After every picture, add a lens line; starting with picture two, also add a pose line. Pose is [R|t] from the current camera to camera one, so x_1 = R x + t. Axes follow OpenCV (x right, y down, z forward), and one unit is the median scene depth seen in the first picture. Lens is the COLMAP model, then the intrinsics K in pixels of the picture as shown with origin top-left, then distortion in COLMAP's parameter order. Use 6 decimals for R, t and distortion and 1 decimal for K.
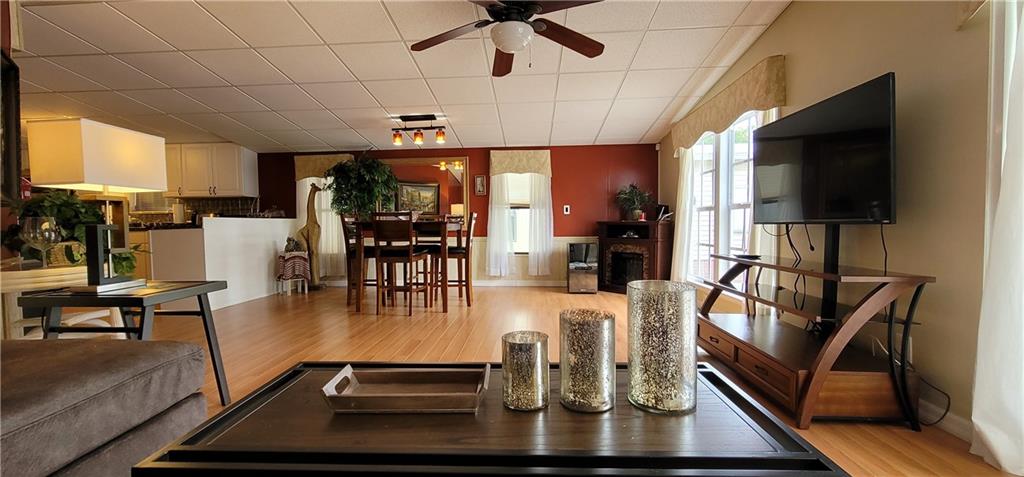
lens RADIAL K [[419.3, 0, 504.0], [0, 419.3, 239.9], [0, 0, 1]] dist [-0.004548, 0.000977]
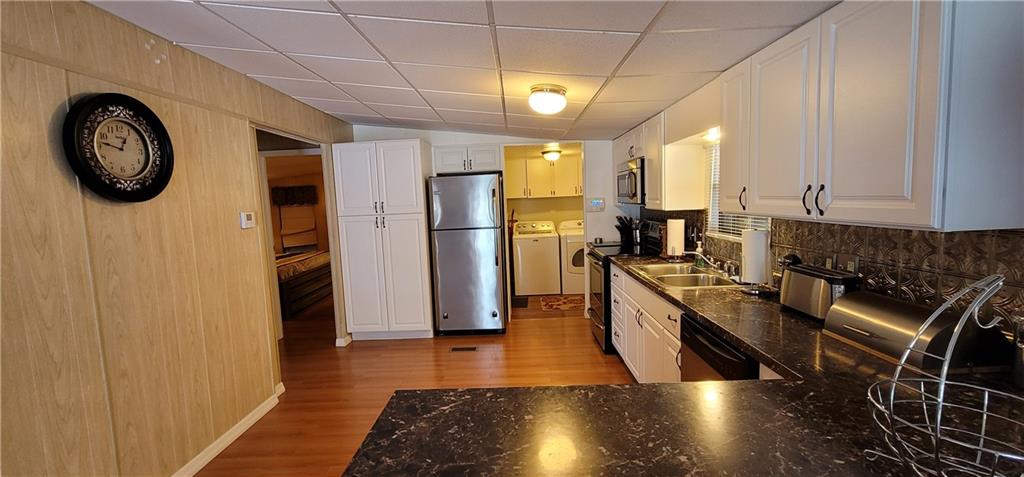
lens RADIAL K [[419.3, 0, 505.1], [0, 419.3, 240.9], [0, 0, 1]] dist [-0.004548, 0.000977]
pose [[0.041375, 0.118682, -0.992070, -0.433623], [0.001760, 0.992910, 0.118856, -0.122962], [0.999142, -0.006664, 0.040873, 0.788199]]
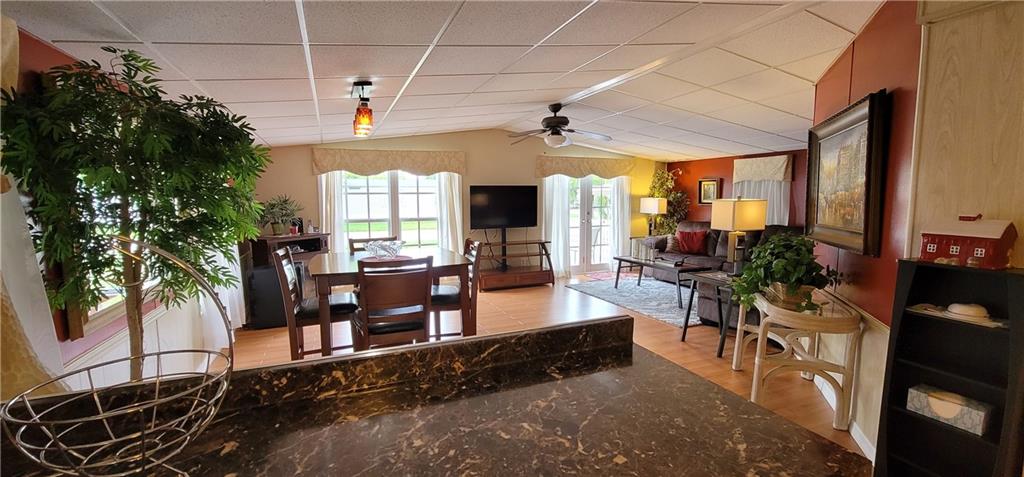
lens RADIAL K [[419.3, 0, 503.2], [0, 419.3, 236.5], [0, 0, 1]] dist [-0.004548, 0.000977]
pose [[-0.435875, -0.068801, 0.897374, -0.692294], [0.049243, 0.993757, 0.100109, -0.105409], [-0.898659, 0.087824, -0.429766, 0.882723]]
